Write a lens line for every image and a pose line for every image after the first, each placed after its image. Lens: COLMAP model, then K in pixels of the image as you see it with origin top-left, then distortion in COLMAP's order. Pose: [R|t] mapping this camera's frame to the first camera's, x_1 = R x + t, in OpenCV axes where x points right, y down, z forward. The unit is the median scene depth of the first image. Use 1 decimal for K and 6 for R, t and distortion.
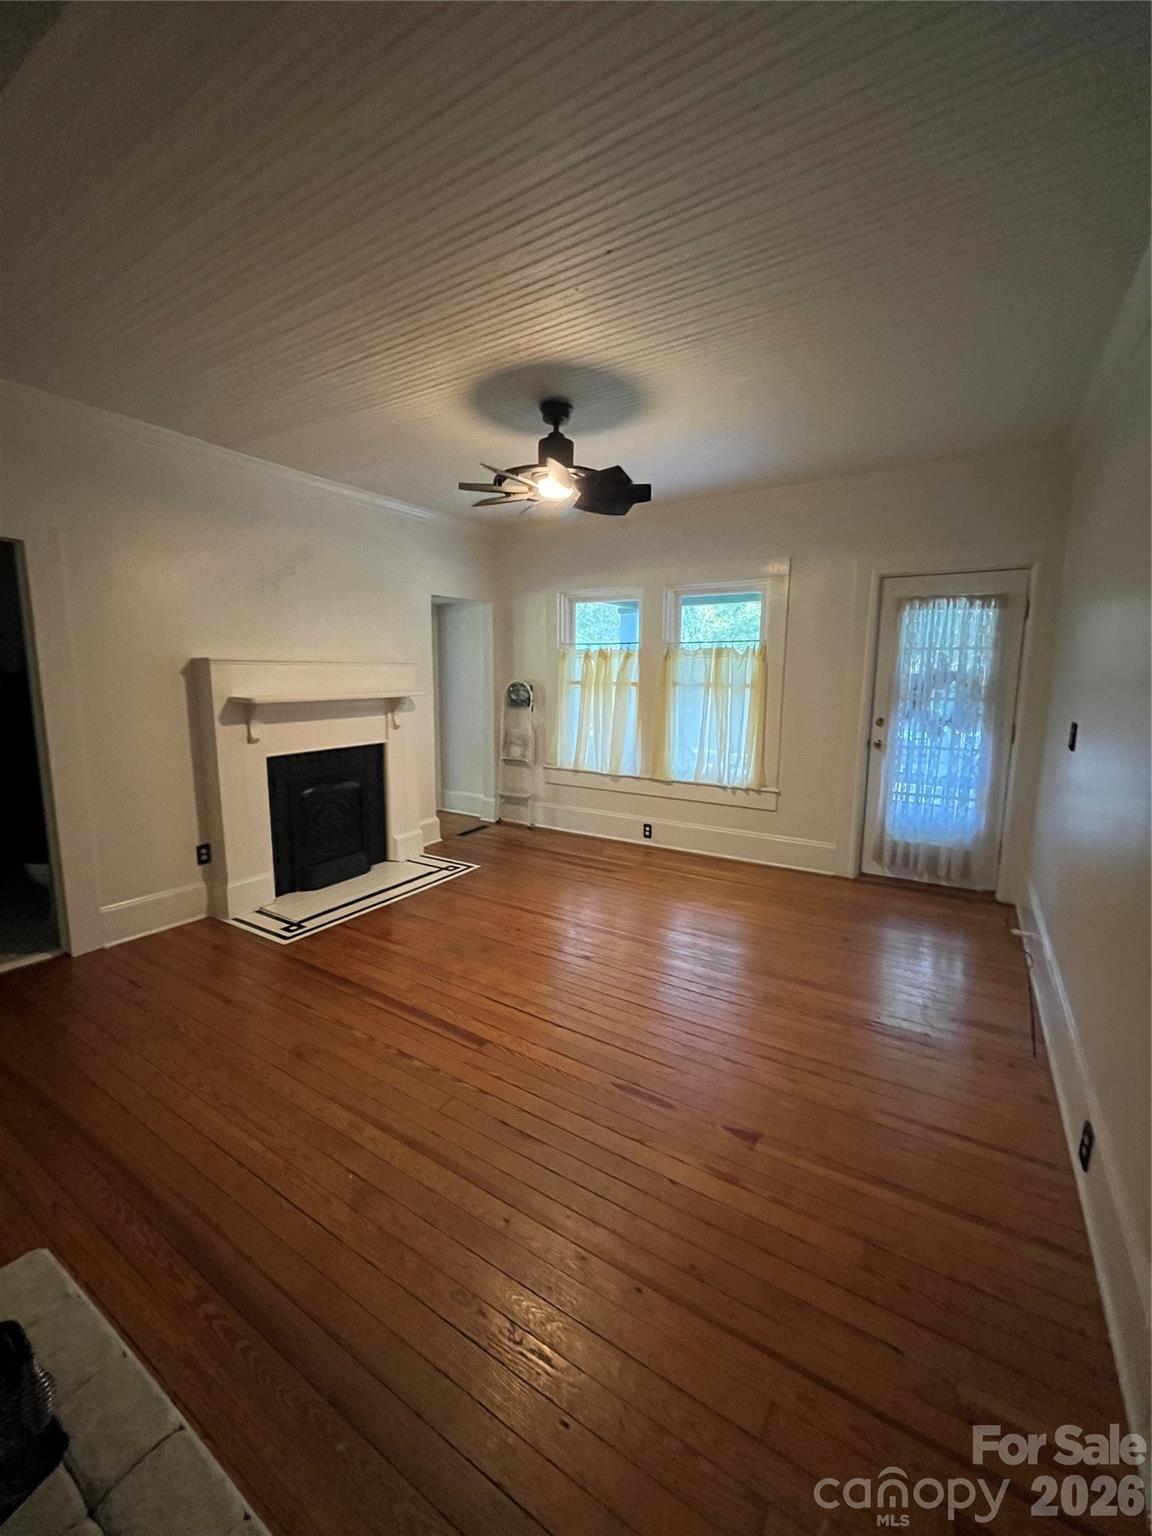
lens RADIAL K [[615.3, 0, 574.0], [0, 615.3, 760.3], [0, 0, 1]] dist [0.000877, -0.000025]
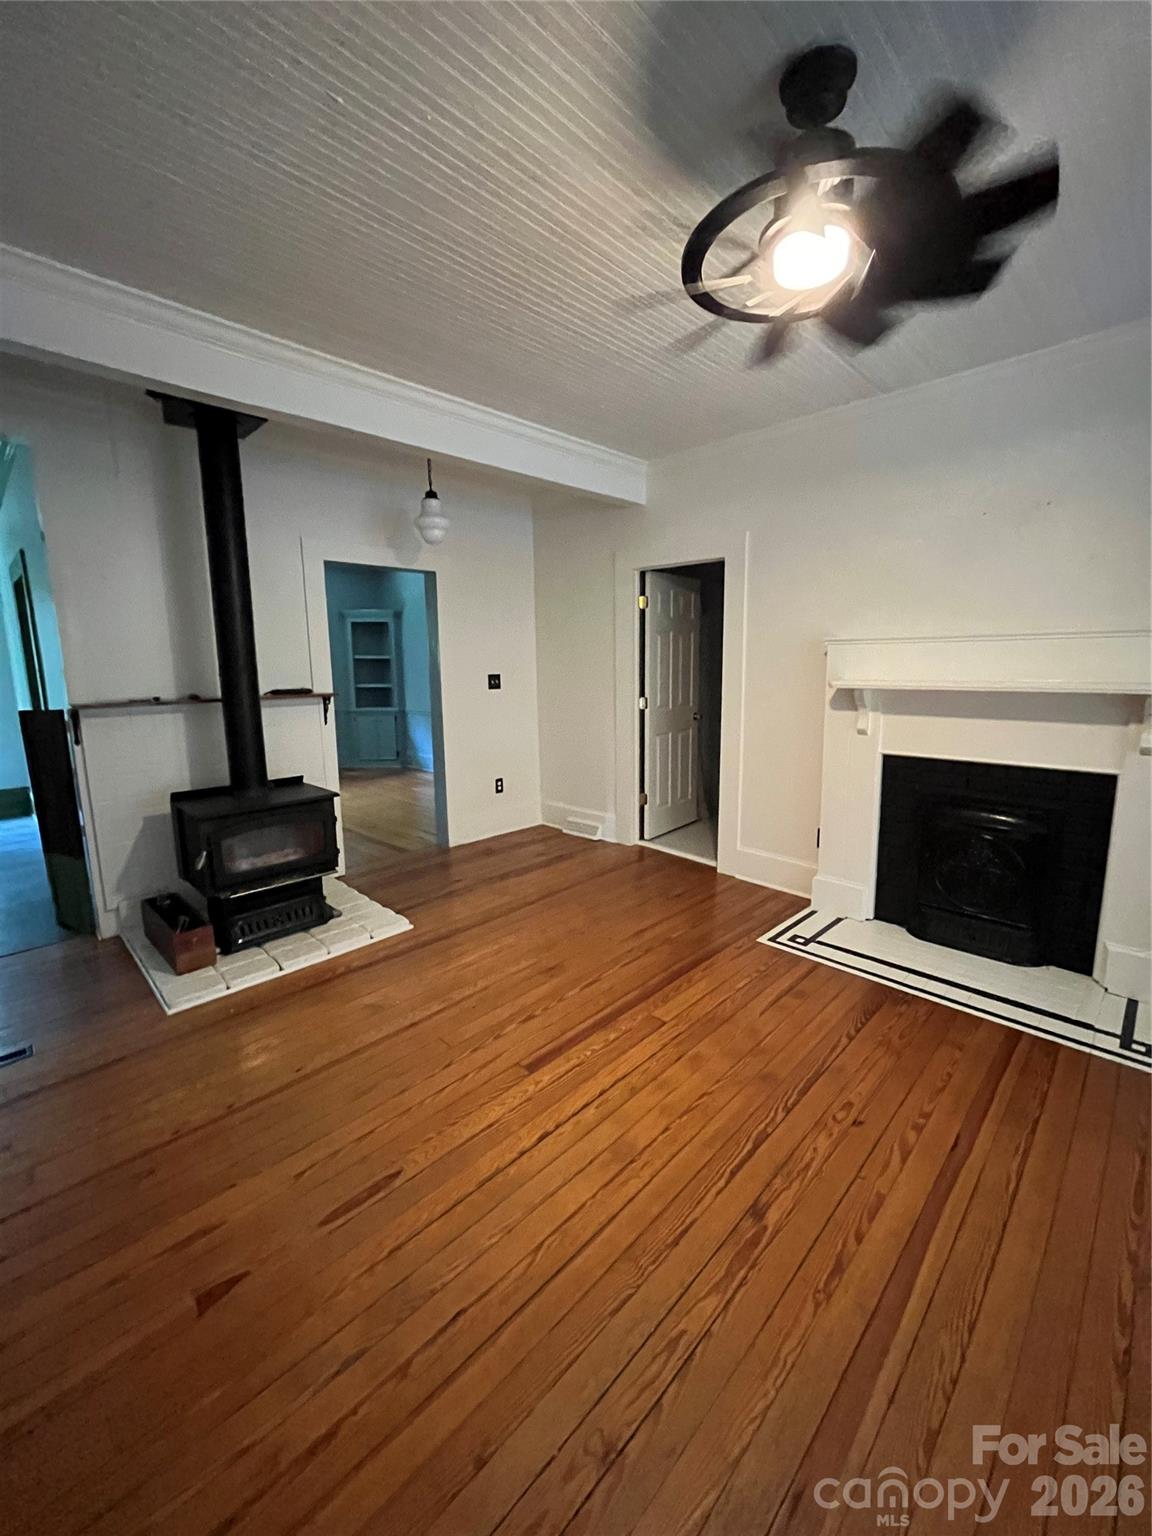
lens RADIAL K [[615.3, 0, 574.0], [0, 615.3, 760.3], [0, 0, 1]] dist [0.000877, -0.000025]
pose [[-0.218618, 0.151123, -0.964037, 0.463121], [-0.129329, 0.974733, 0.182128, -0.109064], [0.967202, 0.164494, -0.193550, 0.849328]]
